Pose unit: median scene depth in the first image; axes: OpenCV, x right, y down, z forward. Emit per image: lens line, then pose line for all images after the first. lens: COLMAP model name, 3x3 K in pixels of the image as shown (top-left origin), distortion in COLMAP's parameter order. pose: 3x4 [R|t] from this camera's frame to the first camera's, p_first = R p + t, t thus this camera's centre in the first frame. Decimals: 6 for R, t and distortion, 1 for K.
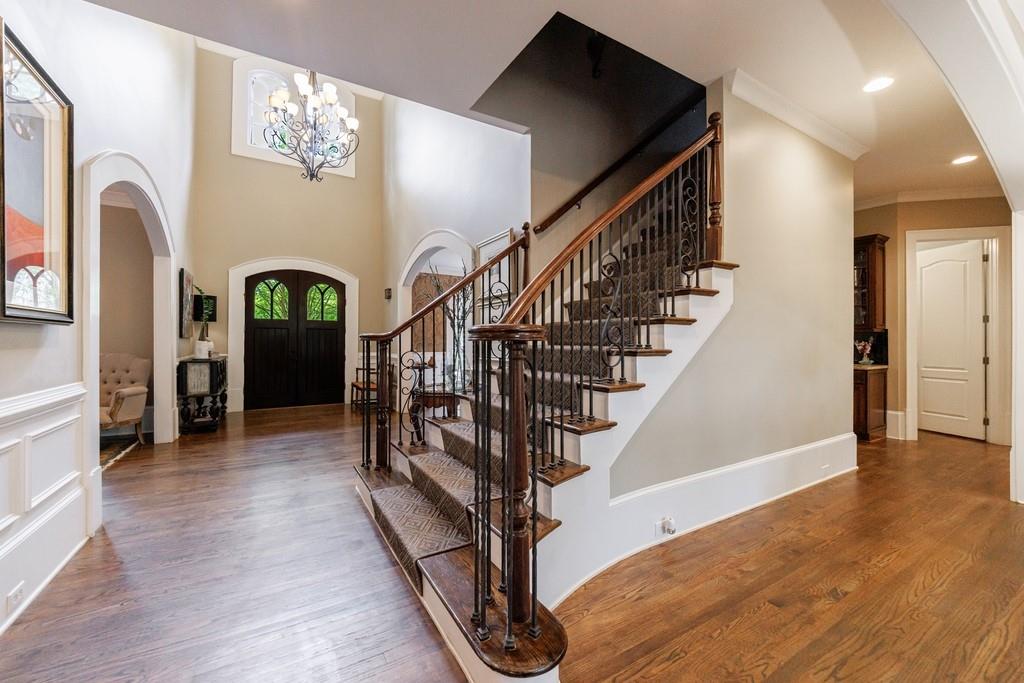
lens RADIAL K [[381.6, 0, 511.2], [0, 381.6, 341.5], [0, 0, 1]] dist [0.013545, 0.000232]
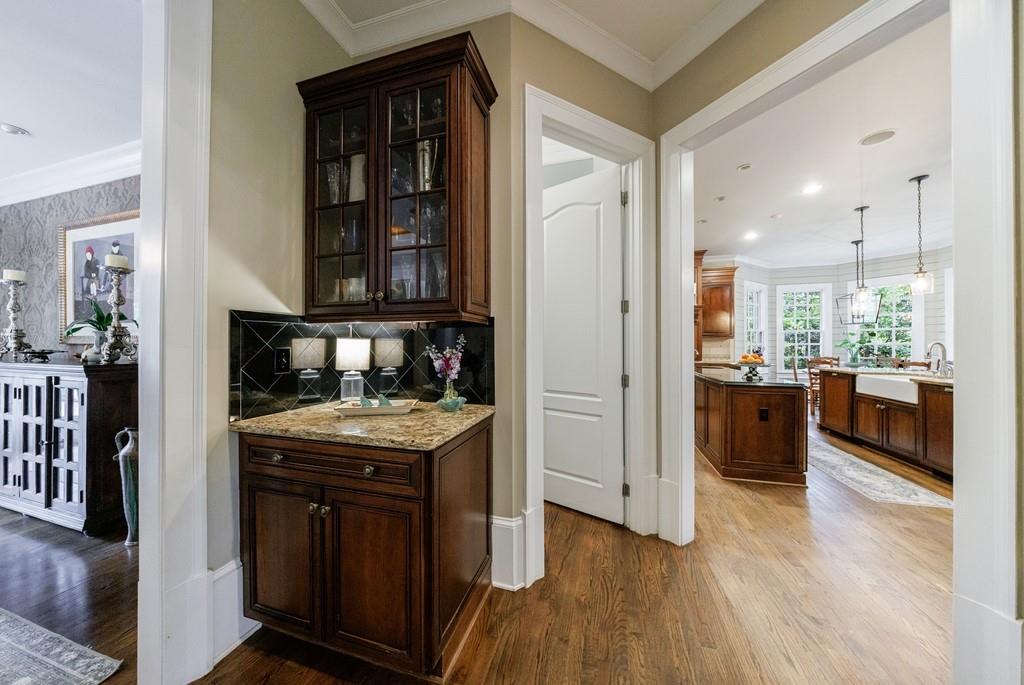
lens RADIAL K [[313.3, 0, 515.3], [0, 313.3, 343.2], [0, 0, 1]] dist [-0.008904, -0.000049]
pose [[0.751621, 0.003146, 0.659588, 0.784449], [-0.001014, 0.999993, -0.003614, -0.003228], [-0.659594, 0.002047, 0.751619, 0.749553]]
